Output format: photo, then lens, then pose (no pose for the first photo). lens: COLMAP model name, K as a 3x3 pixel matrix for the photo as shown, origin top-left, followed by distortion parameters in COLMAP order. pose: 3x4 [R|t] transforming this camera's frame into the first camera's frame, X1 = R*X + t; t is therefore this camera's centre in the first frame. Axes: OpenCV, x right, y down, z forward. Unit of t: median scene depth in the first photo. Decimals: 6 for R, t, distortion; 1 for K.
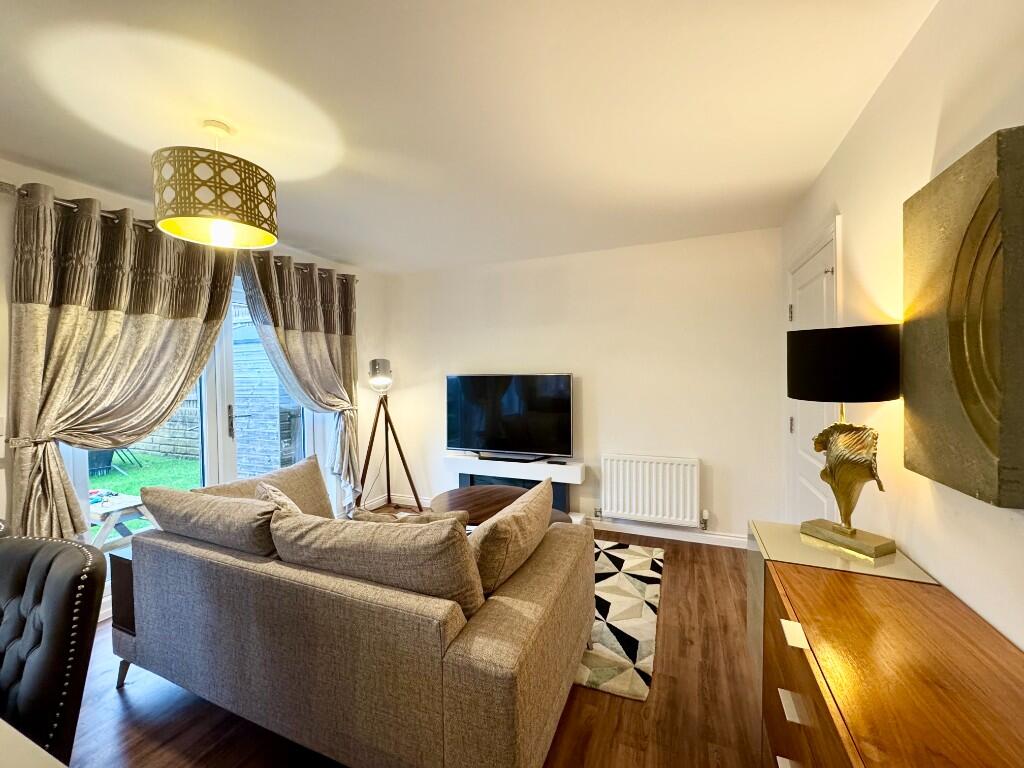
lens RADIAL K [[409.1, 0, 511.5], [0, 409.1, 382.3], [0, 0, 1]] dist [-0.000858, -0.000186]
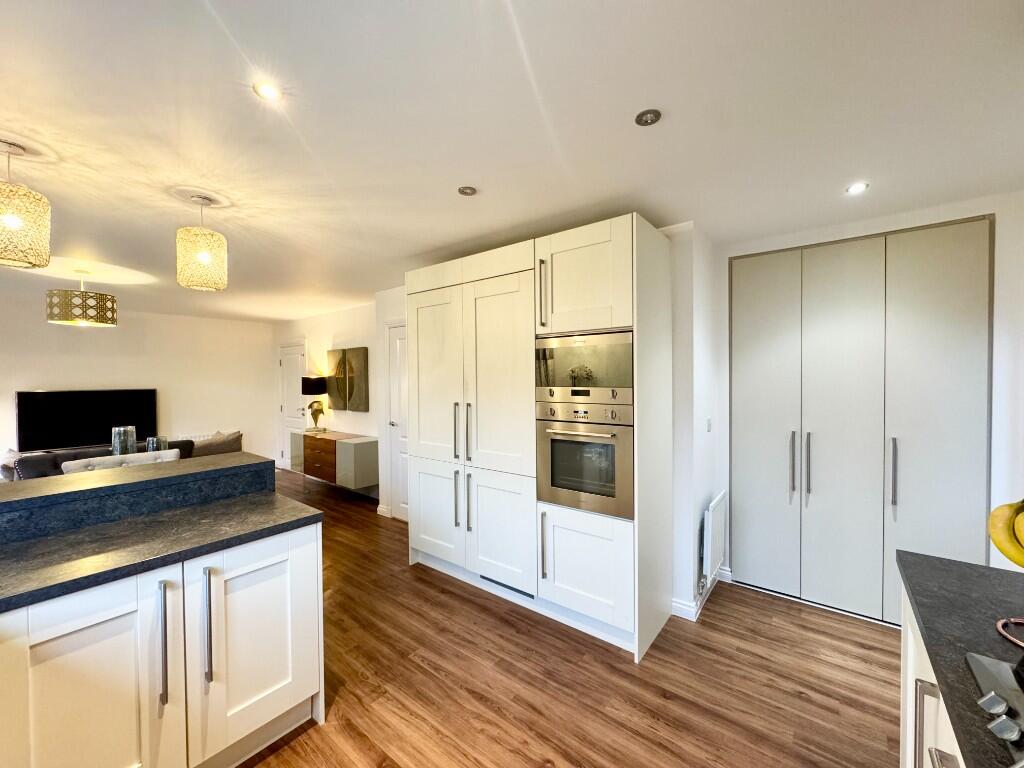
lens RADIAL K [[409.1, 0, 511.5], [0, 409.1, 382.3], [0, 0, 1]] dist [-0.000858, -0.000186]
pose [[0.272042, -0.005544, 0.962269, -2.039147], [0.021435, 0.999770, -0.000300, -0.028303], [-0.962047, 0.020708, 0.272098, -1.570337]]
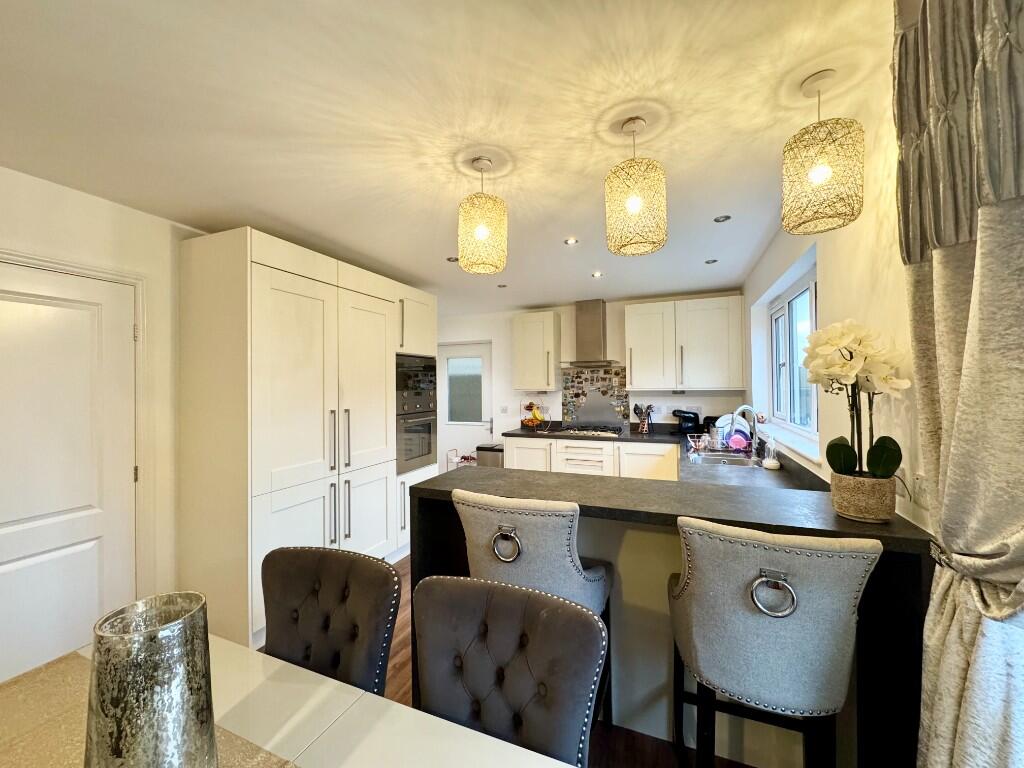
lens RADIAL K [[409.1, 0, 511.5], [0, 409.1, 382.3], [0, 0, 1]] dist [-0.000858, -0.000186]
pose [[-0.999802, 0.019742, -0.002553, -1.193785], [0.019720, 0.999772, 0.008228, -0.054968], [0.002715, 0.008176, -0.999963, 0.608929]]
